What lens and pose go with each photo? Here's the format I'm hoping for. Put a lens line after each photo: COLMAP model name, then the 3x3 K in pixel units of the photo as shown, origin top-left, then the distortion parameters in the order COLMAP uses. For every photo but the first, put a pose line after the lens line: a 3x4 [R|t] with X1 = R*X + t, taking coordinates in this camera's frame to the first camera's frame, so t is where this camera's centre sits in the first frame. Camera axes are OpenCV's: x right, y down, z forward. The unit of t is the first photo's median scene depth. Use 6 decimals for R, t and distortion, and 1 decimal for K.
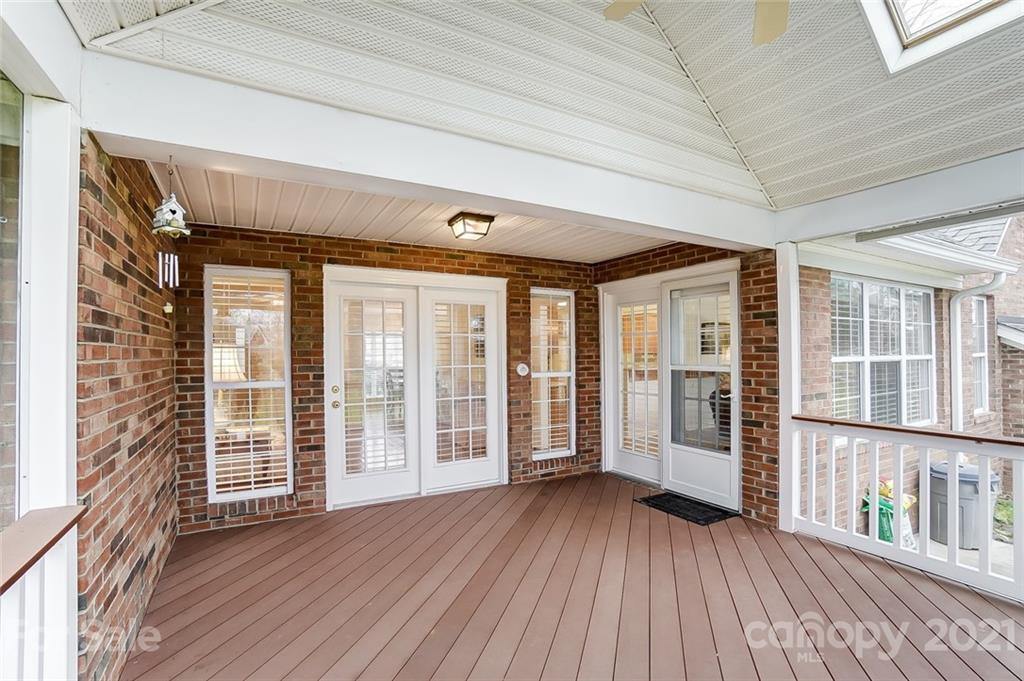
lens RADIAL K [[465.2, 0, 511.0], [0, 465.2, 344.0], [0, 0, 1]] dist [-0.044665, 0.014235]
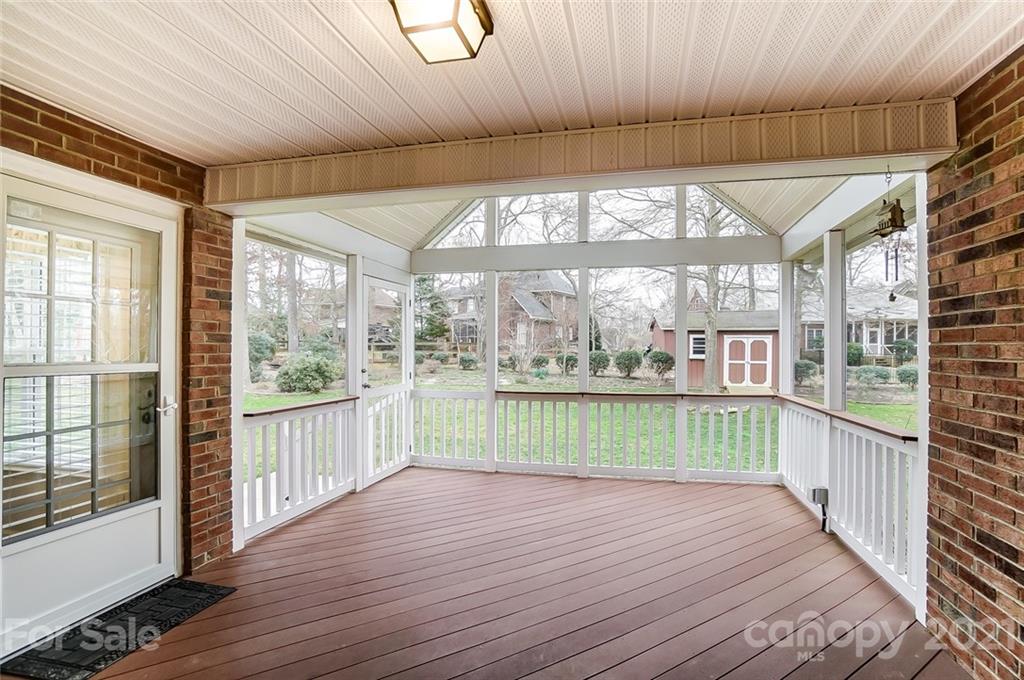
lens RADIAL K [[465.2, 0, 512.8], [0, 465.2, 349.0], [0, 0, 1]] dist [-0.044665, 0.014235]
pose [[-0.704742, 0.004218, 0.709451, -0.366554], [-0.007933, 0.999873, -0.013825, 0.037733], [-0.709419, -0.015371, -0.704619, 1.215167]]
